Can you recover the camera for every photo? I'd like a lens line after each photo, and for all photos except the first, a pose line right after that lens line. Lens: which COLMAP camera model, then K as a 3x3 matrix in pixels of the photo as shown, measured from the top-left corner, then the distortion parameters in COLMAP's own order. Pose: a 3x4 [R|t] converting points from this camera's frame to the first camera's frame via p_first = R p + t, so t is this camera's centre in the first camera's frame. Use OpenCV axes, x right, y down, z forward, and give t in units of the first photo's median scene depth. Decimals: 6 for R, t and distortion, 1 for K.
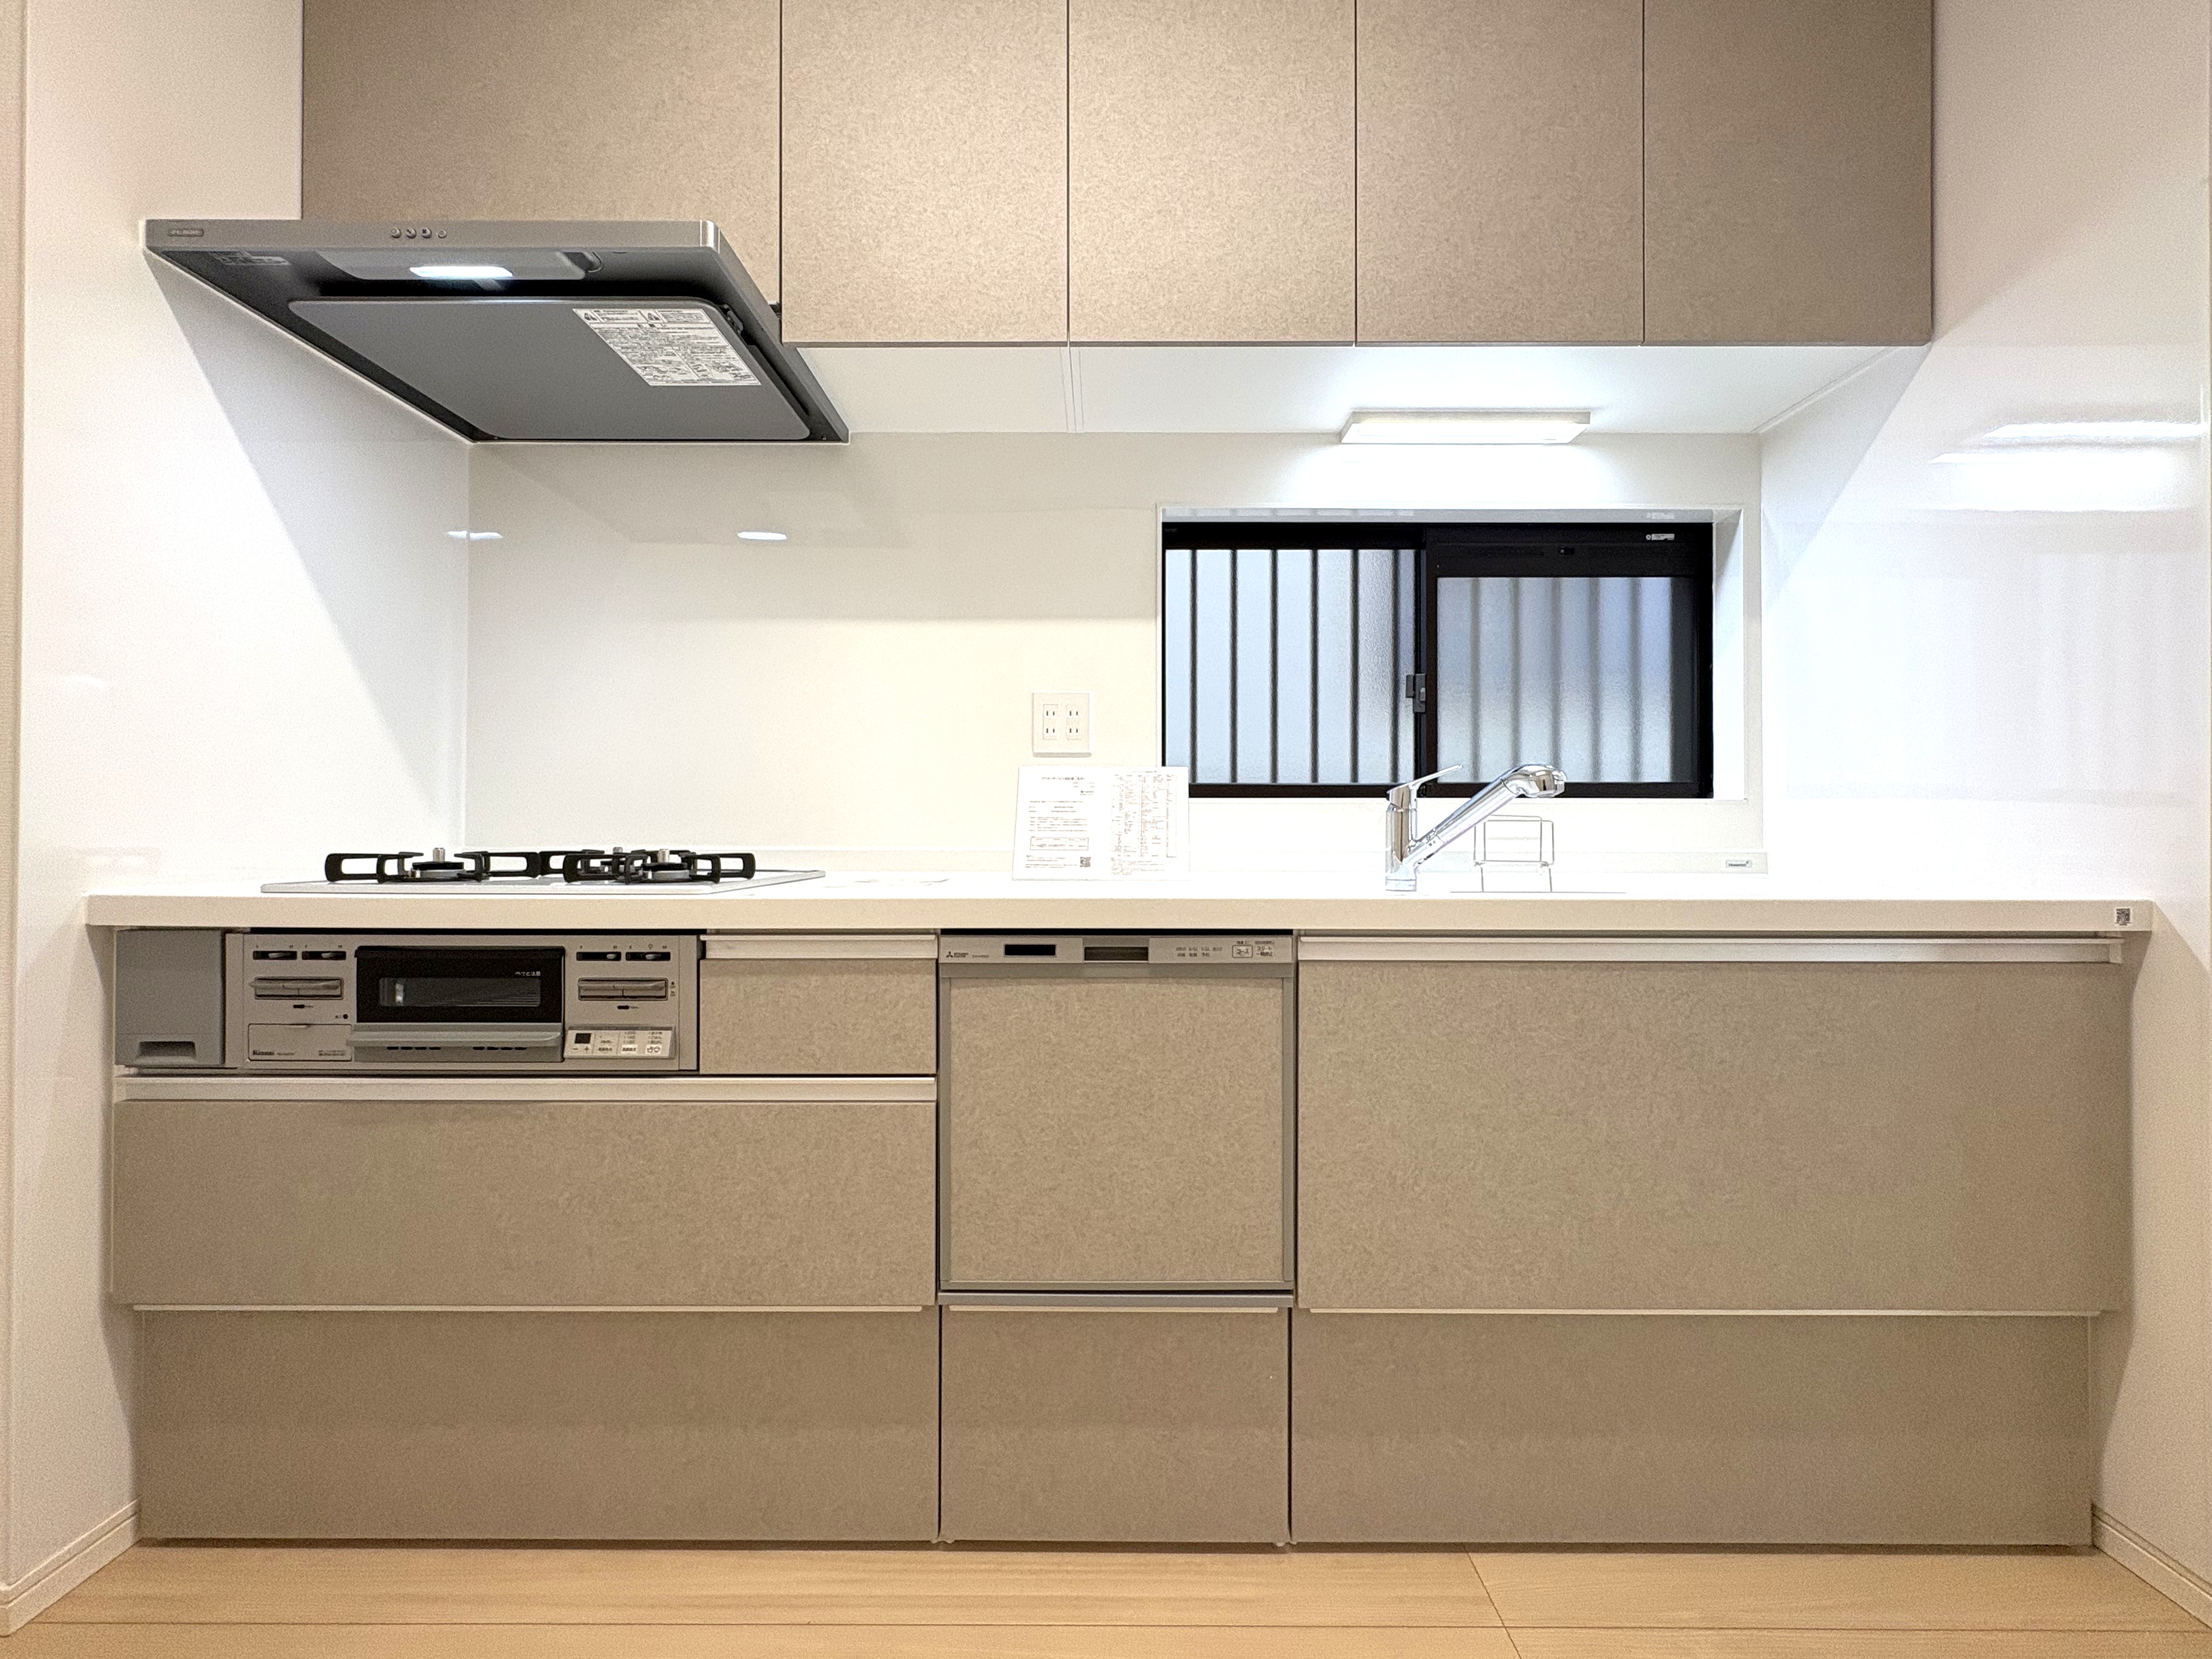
lens RADIAL K [[899.7, 0, 1105.5], [0, 899.7, 825.5], [0, 0, 1]] dist [-0.000460, -0.000282]
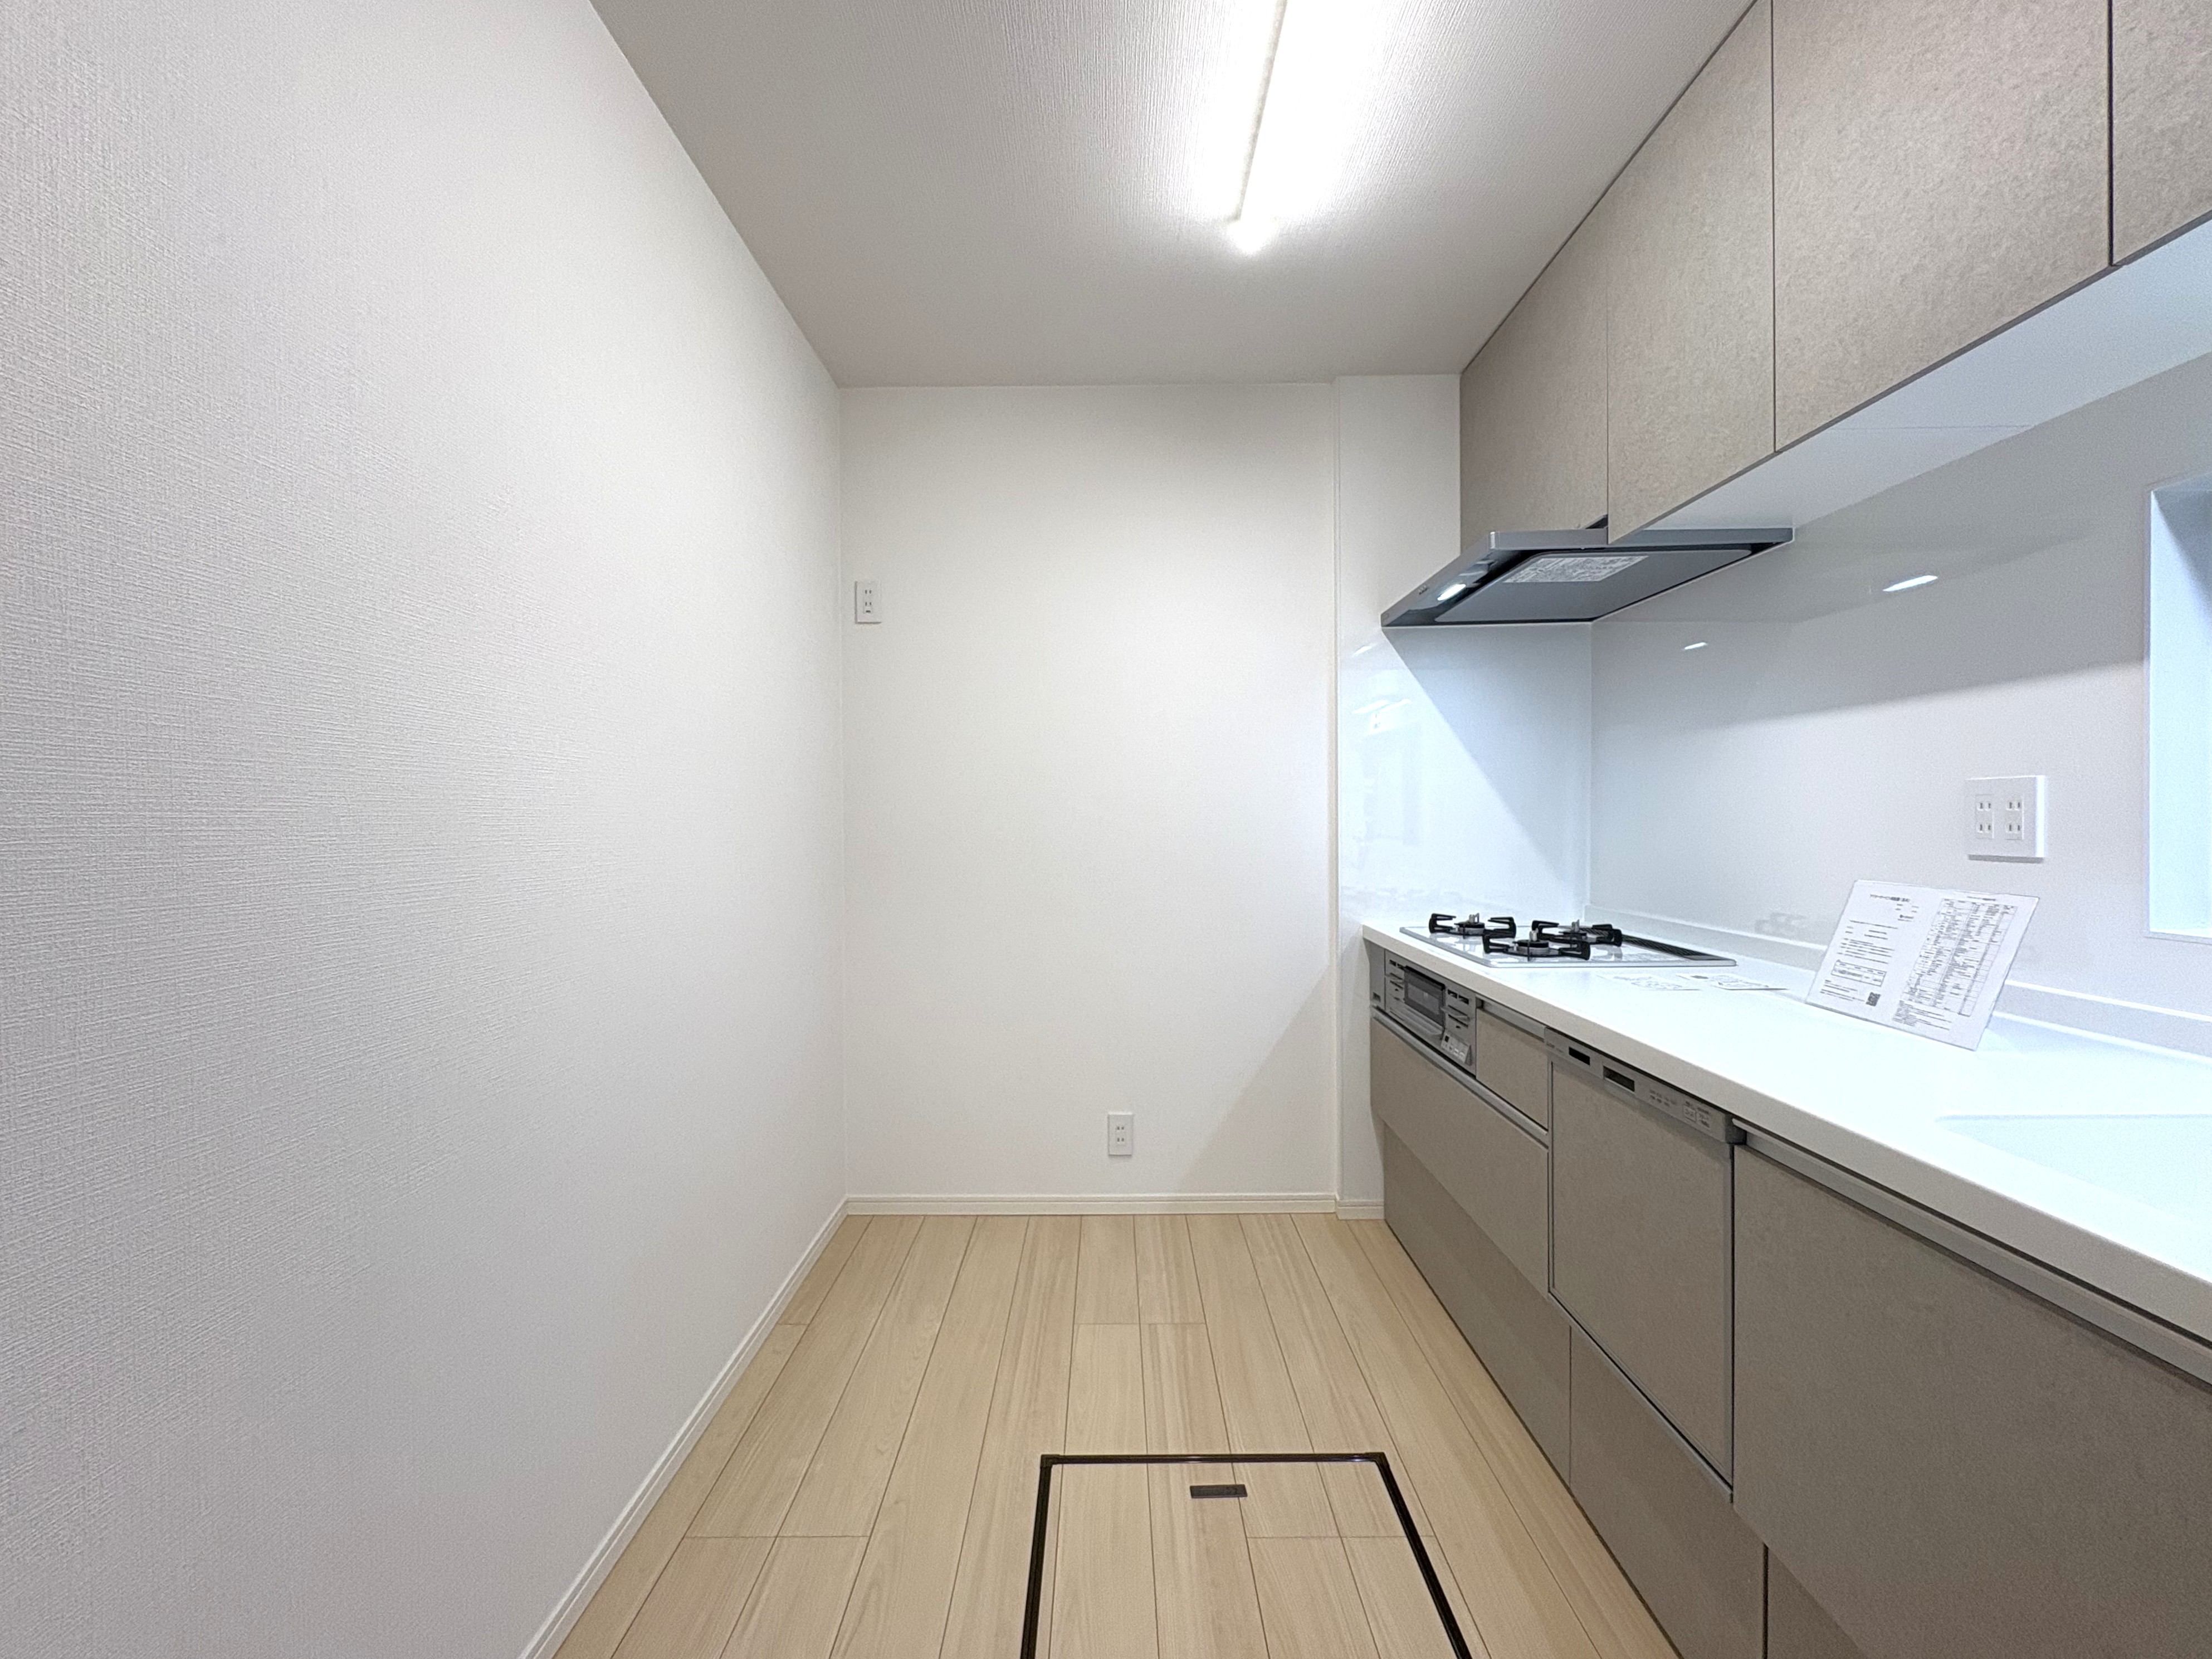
lens RADIAL K [[899.8, 0, 1105.5], [0, 899.8, 825.5], [0, 0, 1]] dist [-0.000460, -0.000282]
pose [[-0.008884, 0.007842, -0.999930, 0.925163], [0.016603, 0.999833, 0.007694, -0.159142], [0.999823, -0.016533, -0.009013, 0.288449]]
